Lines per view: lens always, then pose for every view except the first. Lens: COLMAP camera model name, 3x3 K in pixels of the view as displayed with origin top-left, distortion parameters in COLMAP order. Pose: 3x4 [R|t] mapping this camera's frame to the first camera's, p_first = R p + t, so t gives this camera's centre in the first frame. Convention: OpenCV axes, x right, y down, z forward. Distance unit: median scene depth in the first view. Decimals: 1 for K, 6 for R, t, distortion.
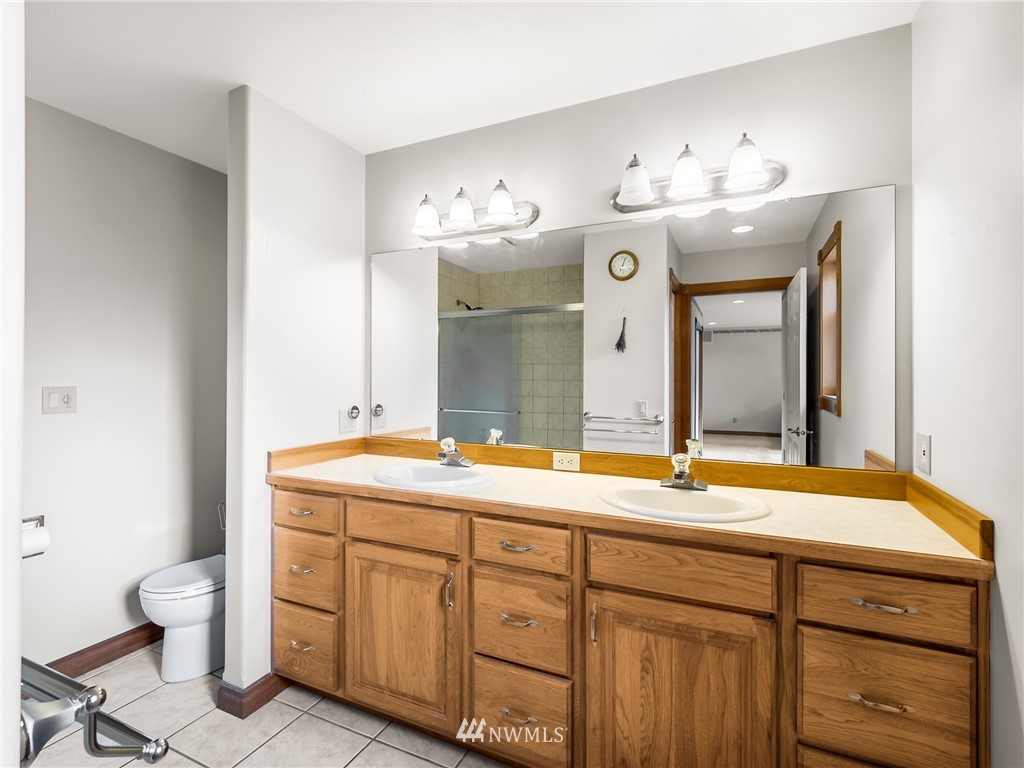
lens RADIAL K [[499.4, 0, 506.9], [0, 499.4, 381.8], [0, 0, 1]] dist [0.006075, -0.000030]
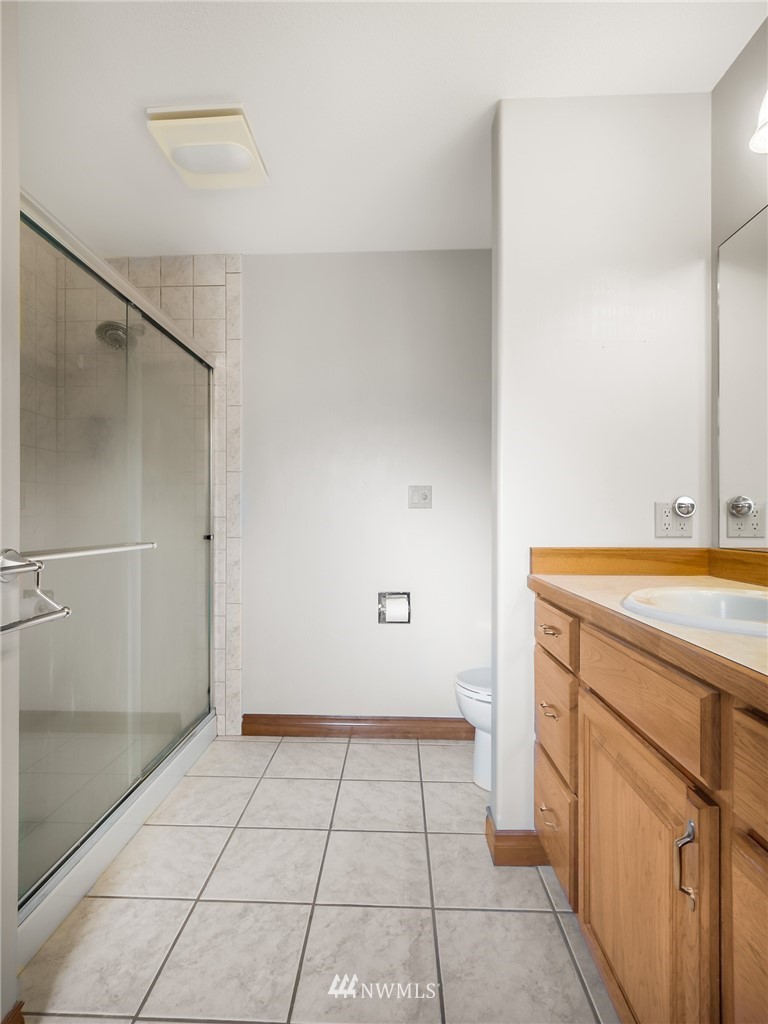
lens RADIAL K [[499.4, 0, 377.2], [0, 499.4, 518.5], [0, 0, 1]] dist [0.006075, -0.000030]
pose [[0.383116, -0.004442, -0.923690, 0.159266], [-0.004911, 0.999965, -0.006846, 0.098099], [0.923687, 0.007159, 0.383081, 0.469201]]
